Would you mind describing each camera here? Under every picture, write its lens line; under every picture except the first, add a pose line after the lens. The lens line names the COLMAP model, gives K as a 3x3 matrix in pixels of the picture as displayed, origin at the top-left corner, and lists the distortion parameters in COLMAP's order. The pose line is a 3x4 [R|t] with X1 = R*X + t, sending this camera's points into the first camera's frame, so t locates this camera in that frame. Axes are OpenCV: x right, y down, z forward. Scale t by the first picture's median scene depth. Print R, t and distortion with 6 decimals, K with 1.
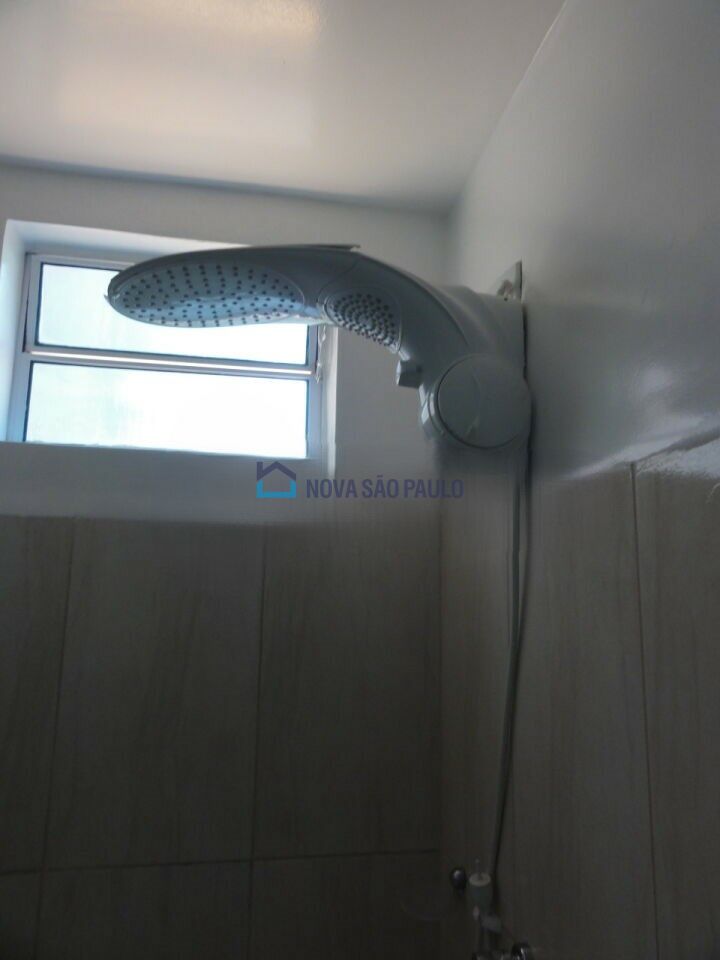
lens RADIAL K [[677.7, 0, 364.7], [0, 677.7, 477.5], [0, 0, 1]] dist [-0.008229, 0.004041]
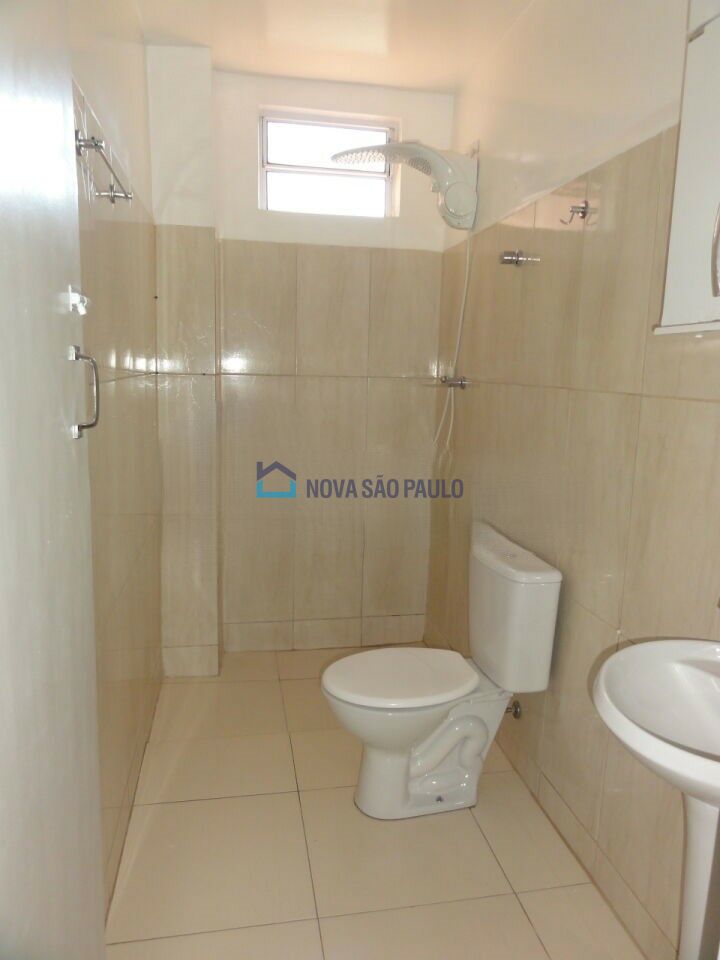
lens RADIAL K [[677.7, 0, 362.4], [0, 677.7, 477.7], [0, 0, 1]] dist [-0.008229, 0.004041]
pose [[0.999956, 0.008034, 0.004846, -0.193051], [-0.009195, 0.941878, 0.335829, 0.032944], [-0.001867, -0.335859, 0.941911, -1.632636]]
